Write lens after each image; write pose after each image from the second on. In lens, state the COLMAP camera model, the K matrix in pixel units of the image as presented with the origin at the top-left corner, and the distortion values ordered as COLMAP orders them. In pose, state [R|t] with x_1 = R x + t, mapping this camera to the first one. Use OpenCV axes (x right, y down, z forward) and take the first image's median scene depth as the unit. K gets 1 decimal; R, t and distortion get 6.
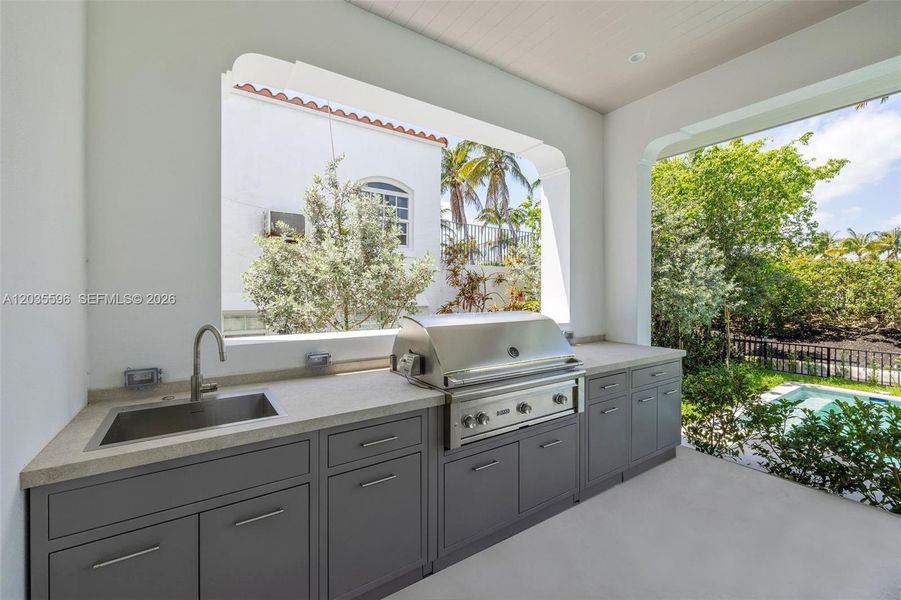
lens RADIAL K [[377.8, 0, 449.9], [0, 377.8, 291.2], [0, 0, 1]] dist [0.000357, -0.000016]
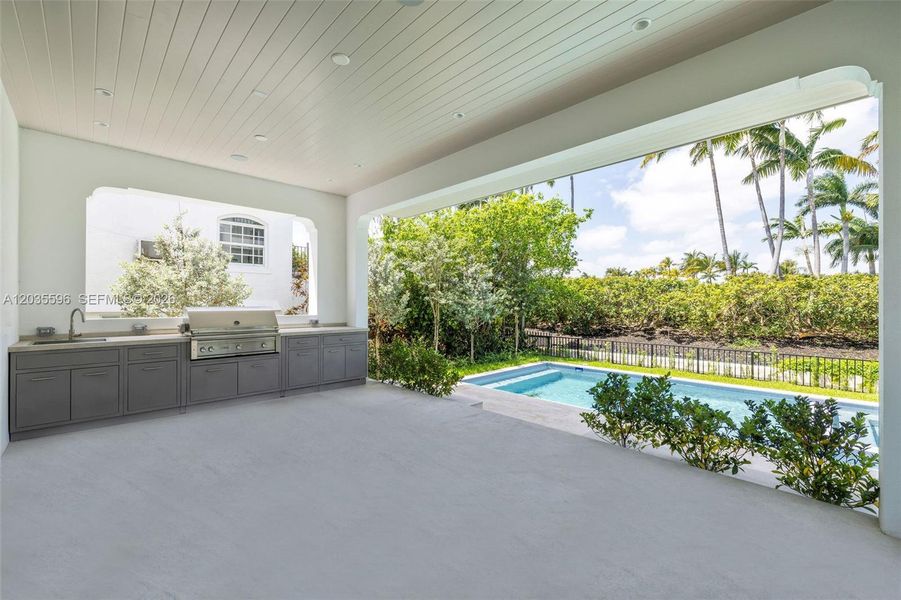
lens RADIAL K [[375.5, 0, 450.5], [0, 375.5, 300.0], [0, 0, 1]] dist [-0.001377, -0.000193]
pose [[0.984584, 0.002211, 0.174899, 0.582005], [-0.001085, 0.999978, -0.006533, 0.021515], [-0.174909, 0.006243, 0.984565, -0.802564]]
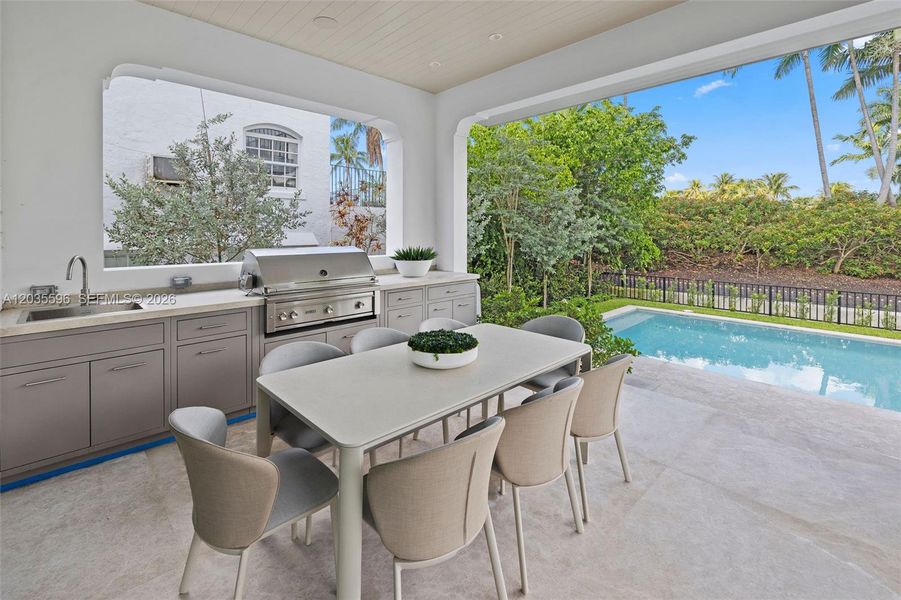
lens RADIAL K [[402.7, 0, 439.1], [0, 402.7, 230.9], [0, 0, 1]] dist [0.001322, -0.000101]
pose [[0.987600, -0.001773, 0.156980, 0.208234], [0.001713, 0.999998, 0.000516, -0.002494], [-0.156981, -0.000241, 0.987602, -0.358819]]
